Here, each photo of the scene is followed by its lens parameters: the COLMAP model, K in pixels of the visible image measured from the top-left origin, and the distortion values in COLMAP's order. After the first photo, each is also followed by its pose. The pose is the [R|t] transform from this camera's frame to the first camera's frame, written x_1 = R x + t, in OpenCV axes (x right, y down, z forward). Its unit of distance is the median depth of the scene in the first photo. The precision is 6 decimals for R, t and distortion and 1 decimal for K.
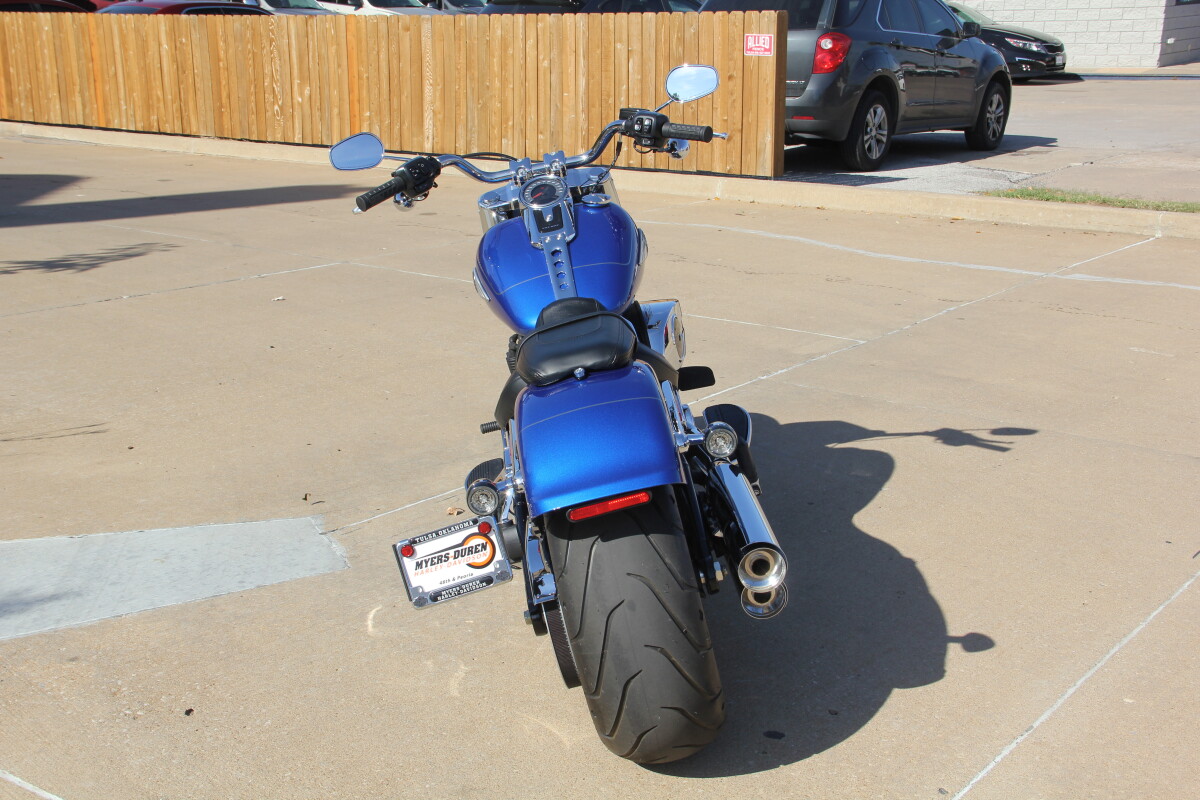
lens RADIAL K [[1499.6, 0, 600.0], [0, 1499.6, 400.0], [0, 0, 1]] dist [-0.017710, 0.442999]
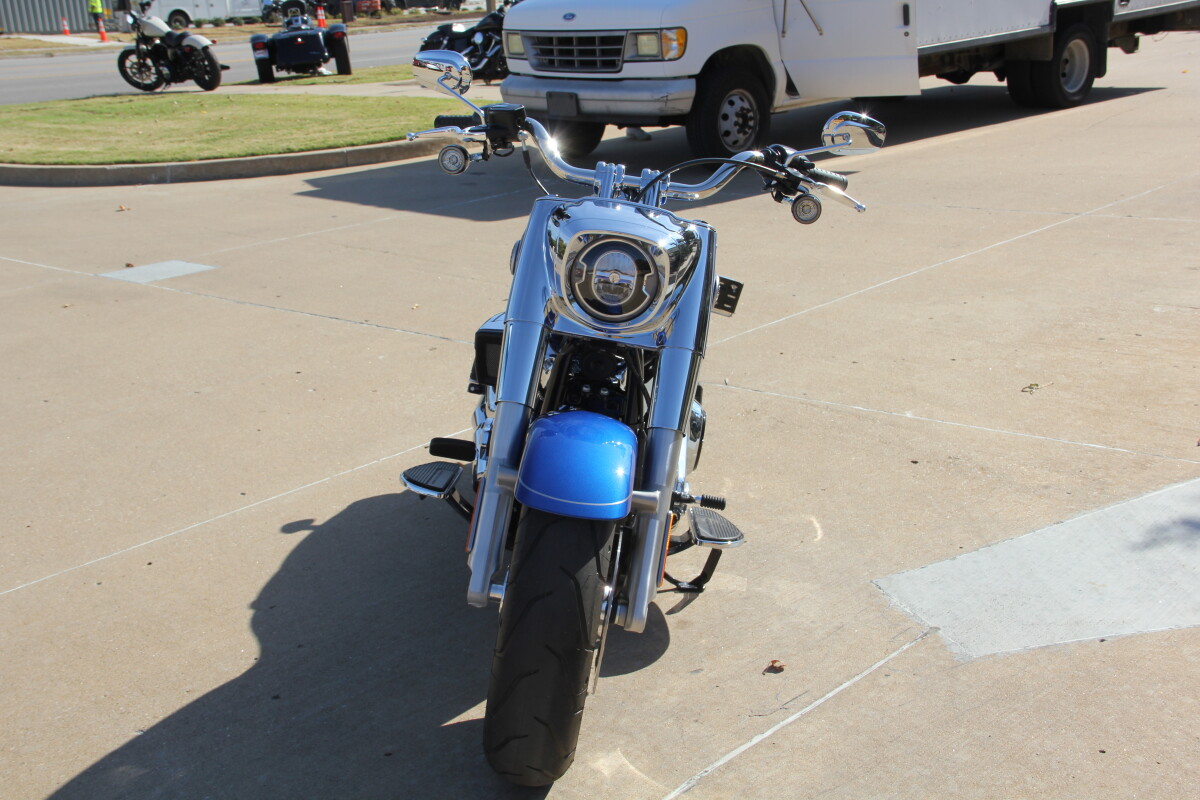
lens RADIAL K [[1499.6, 0, 600.0], [0, 1499.6, 400.0], [0, 0, 1]] dist [-0.017710, 0.442999]
pose [[-0.994125, 0.020238, 0.106329, -0.113957], [0.073150, 0.849686, 0.522191, -0.515562], [-0.079778, 0.526901, -0.846174, 1.894675]]
